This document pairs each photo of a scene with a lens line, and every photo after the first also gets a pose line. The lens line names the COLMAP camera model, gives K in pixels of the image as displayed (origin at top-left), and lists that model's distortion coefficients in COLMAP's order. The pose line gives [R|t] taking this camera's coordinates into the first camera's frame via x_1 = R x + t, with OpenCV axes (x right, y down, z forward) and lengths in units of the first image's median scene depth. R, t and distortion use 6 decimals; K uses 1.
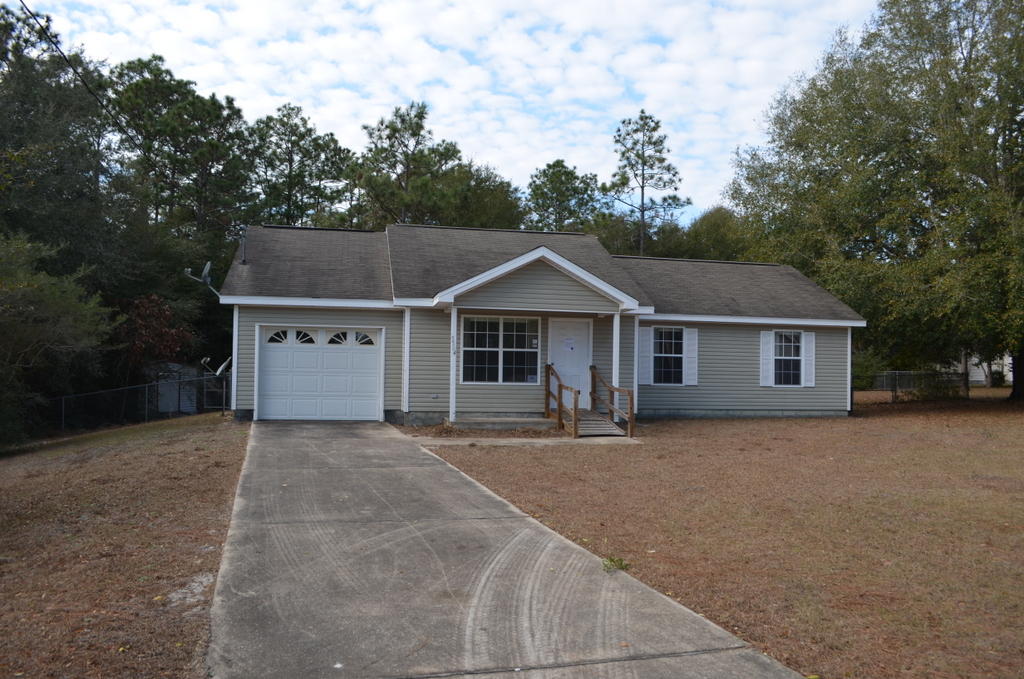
lens RADIAL K [[822.6, 0, 508.0], [0, 822.6, 337.6], [0, 0, 1]] dist [-0.076829, 0.008024]
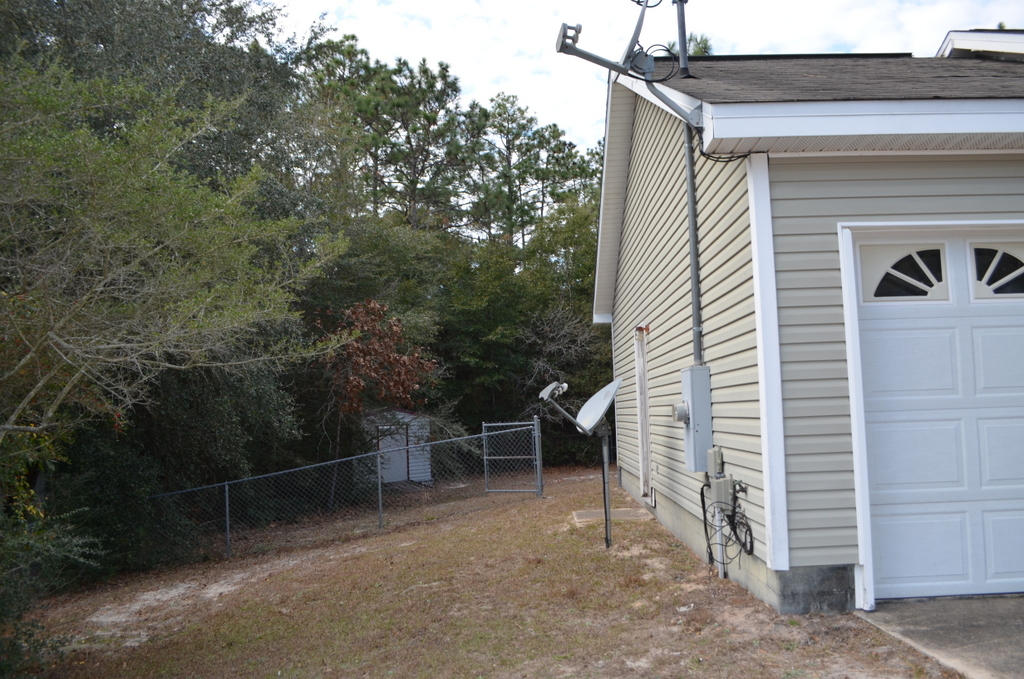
lens RADIAL K [[822.6, 0, 513.7], [0, 822.6, 343.4], [0, 0, 1]] dist [-0.076829, 0.008024]
pose [[0.974735, -0.063652, -0.214103, -0.185073], [0.054794, 0.997388, -0.047060, 0.013844], [0.216539, 0.034140, 0.975677, 0.381359]]
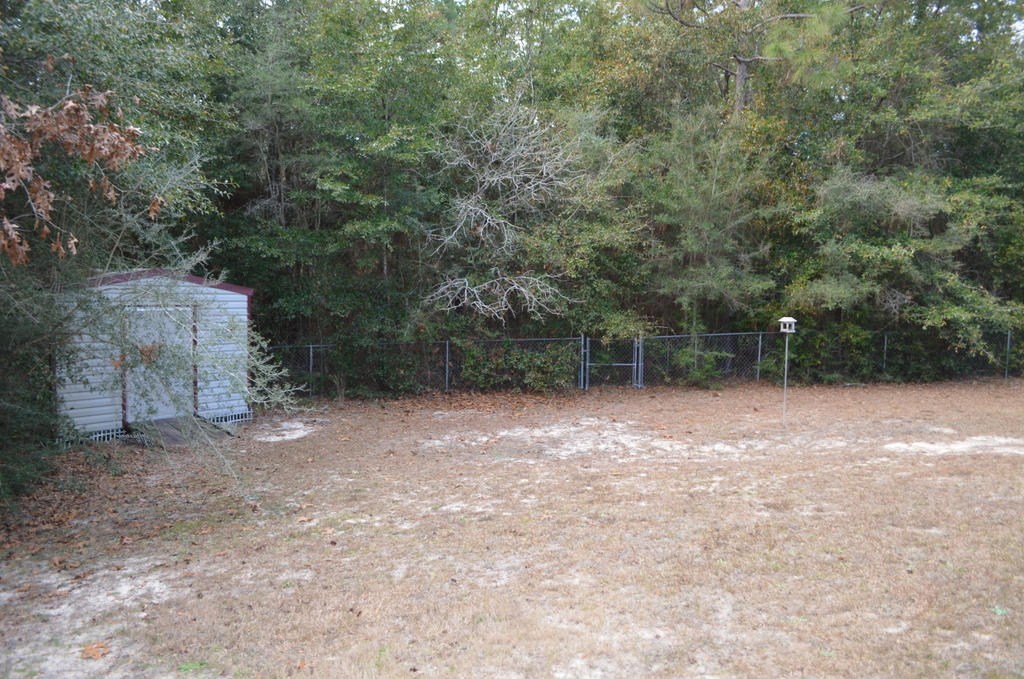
lens RADIAL K [[822.6, 0, 511.5], [0, 822.6, 339.2], [0, 0, 1]] dist [-0.076829, 0.008024]
pose [[0.988096, 0.021799, -0.152287, -0.231873], [-0.006958, 0.995229, 0.097316, 0.022586], [0.153682, -0.095097, 0.983534, 0.666976]]
